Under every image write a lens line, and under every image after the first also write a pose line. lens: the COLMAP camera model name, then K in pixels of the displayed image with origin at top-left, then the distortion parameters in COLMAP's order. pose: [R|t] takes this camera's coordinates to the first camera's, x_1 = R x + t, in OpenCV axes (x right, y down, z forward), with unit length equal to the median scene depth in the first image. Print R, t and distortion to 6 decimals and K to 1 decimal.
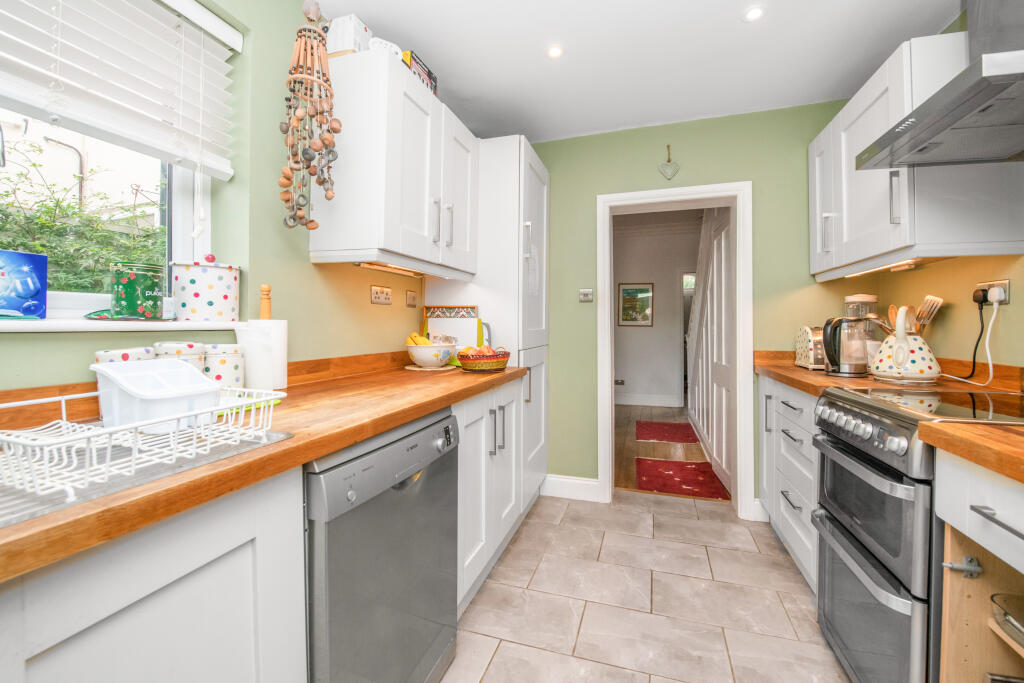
lens RADIAL K [[422.0, 0, 510.9], [0, 422.0, 316.0], [0, 0, 1]] dist [-0.022810, -0.000460]
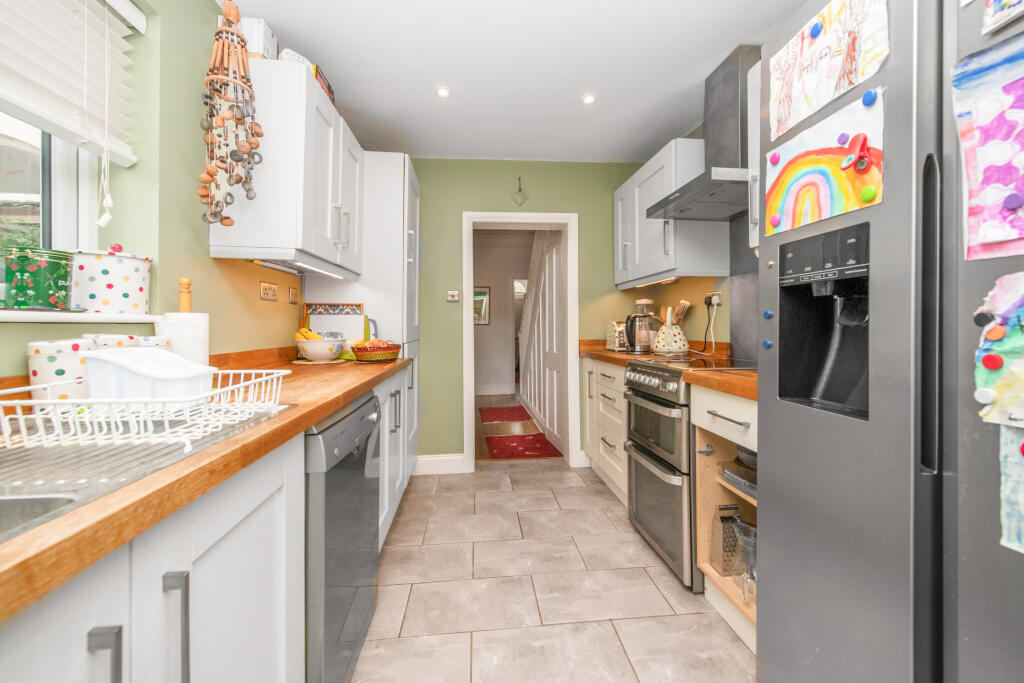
lens RADIAL K [[411.2, 0, 511.5], [0, 411.2, 313.4], [0, 0, 1]] dist [-0.000151, -0.000116]
pose [[0.915855, 0.003870, 0.401491, -0.217414], [0.000138, 0.999950, -0.009953, 0.016288], [-0.401510, 0.009170, 0.915809, -0.178565]]
